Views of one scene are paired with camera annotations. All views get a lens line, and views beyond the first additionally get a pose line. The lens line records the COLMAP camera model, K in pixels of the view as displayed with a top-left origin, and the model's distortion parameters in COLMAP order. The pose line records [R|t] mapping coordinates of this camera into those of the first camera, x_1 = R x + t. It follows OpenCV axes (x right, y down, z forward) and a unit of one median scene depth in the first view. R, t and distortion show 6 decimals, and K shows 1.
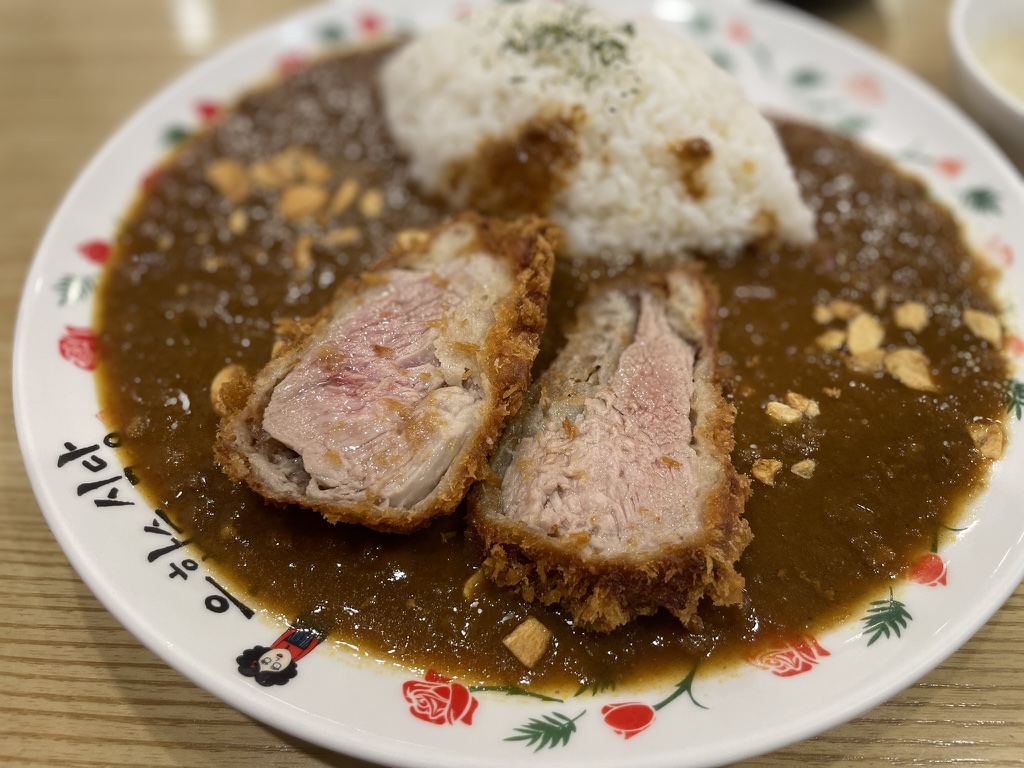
lens RADIAL K [[784.4, 0, 512.0], [0, 784.4, 384.0], [0, 0, 1]] dist [0.094743, -0.155332]
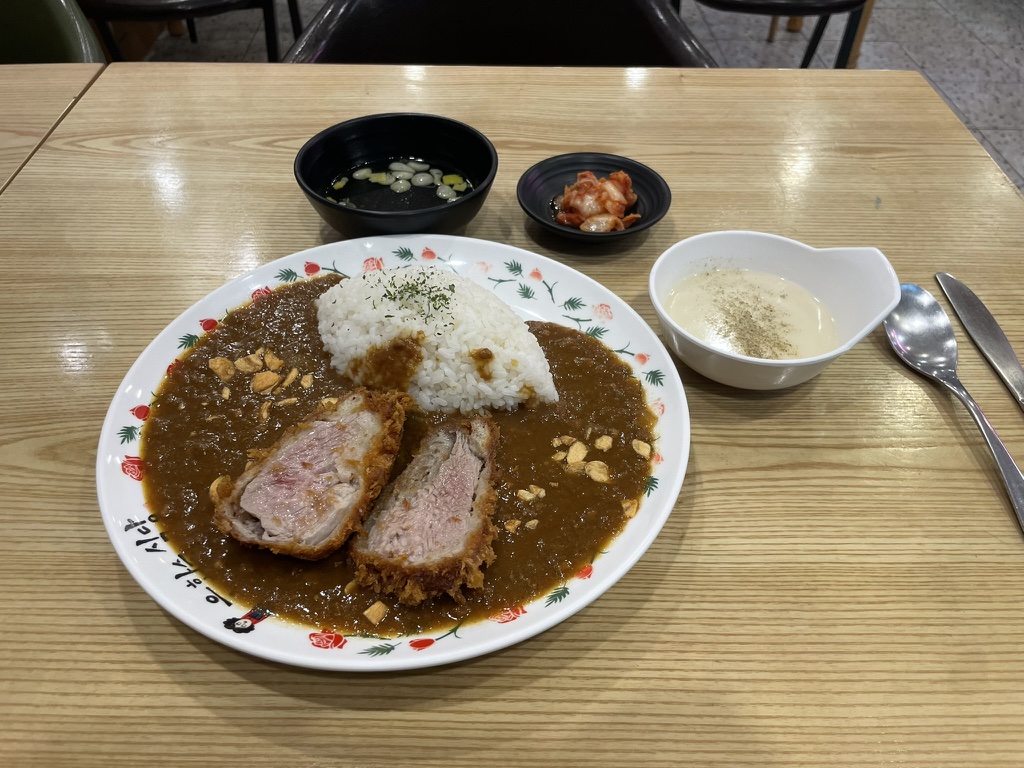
lens RADIAL K [[784.4, 0, 512.0], [0, 784.4, 384.0], [0, 0, 1]] dist [0.094743, -0.155332]
pose [[0.998563, -0.008751, 0.052871, 0.224157], [0.017536, 0.985617, -0.168081, 0.091512], [-0.050640, 0.168766, 0.984354, -0.896574]]
